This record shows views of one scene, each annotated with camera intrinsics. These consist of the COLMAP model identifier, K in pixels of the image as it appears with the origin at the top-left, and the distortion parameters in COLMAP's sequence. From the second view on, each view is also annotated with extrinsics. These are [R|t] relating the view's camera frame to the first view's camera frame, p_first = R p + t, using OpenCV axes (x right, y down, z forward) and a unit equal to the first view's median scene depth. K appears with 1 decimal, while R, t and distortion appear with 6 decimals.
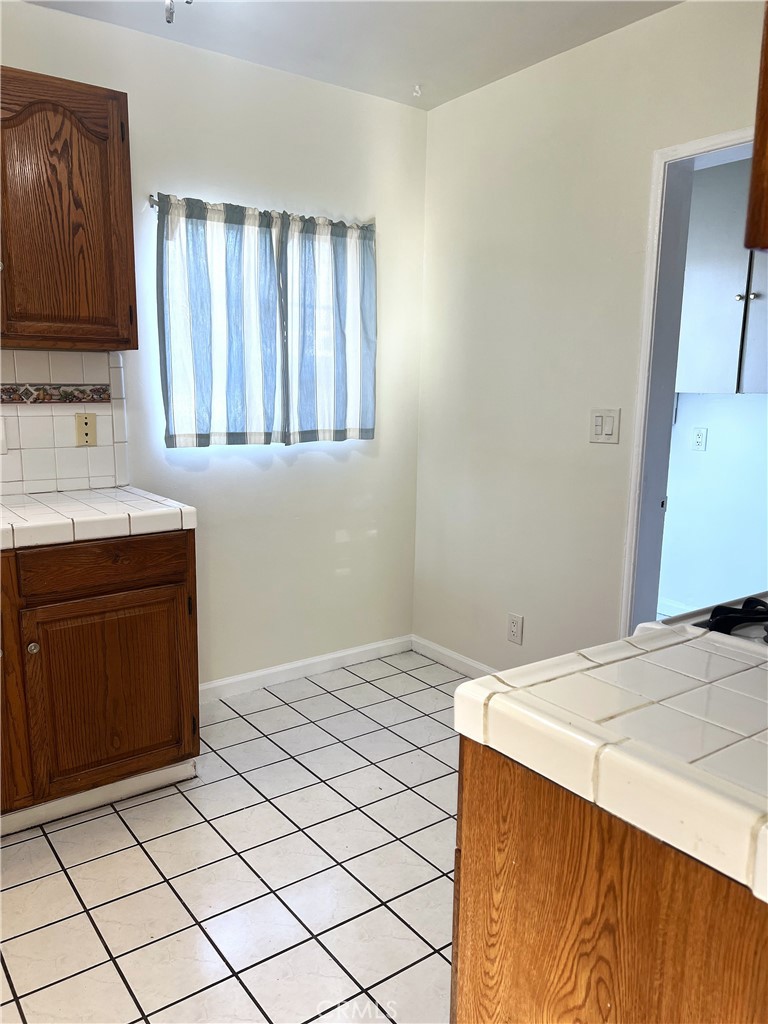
lens RADIAL K [[796.9, 0, 380.2], [0, 796.9, 530.1], [0, 0, 1]] dist [0.067168, -0.064796]
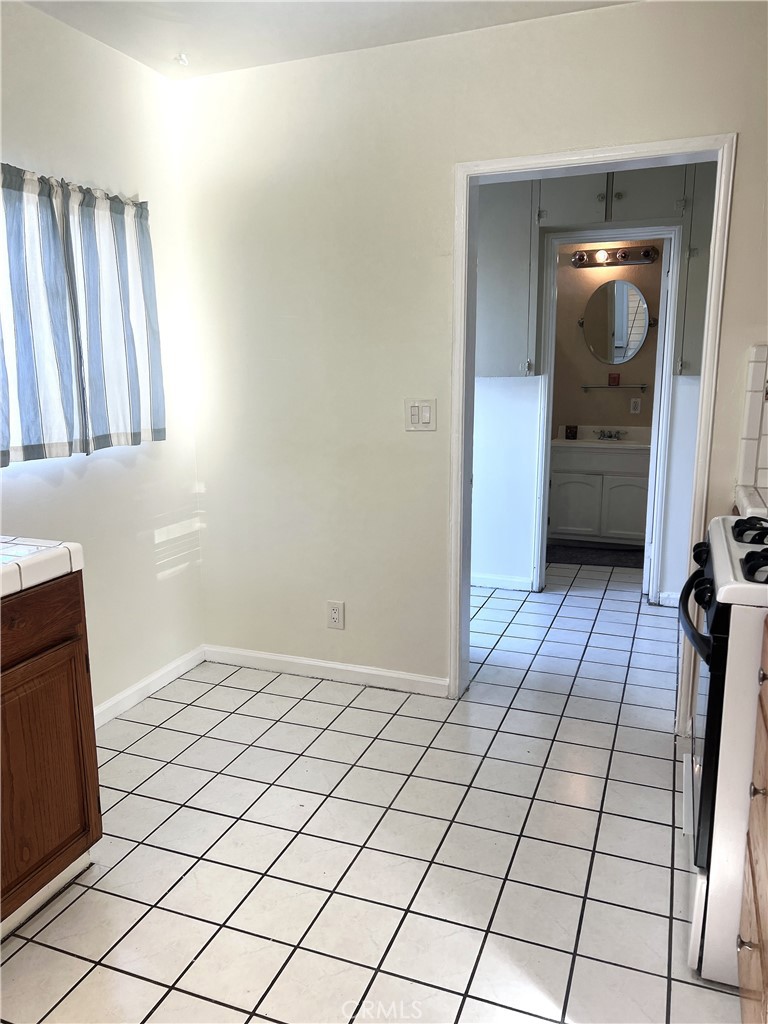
lens RADIAL K [[796.9, 0, 380.9], [0, 796.9, 518.8], [0, 0, 1]] dist [0.067168, -0.064796]
pose [[0.834509, -0.124274, 0.536797, -0.334529], [0.113761, 0.992103, 0.052827, -0.049887], [-0.539123, 0.016982, 0.842056, 0.113371]]
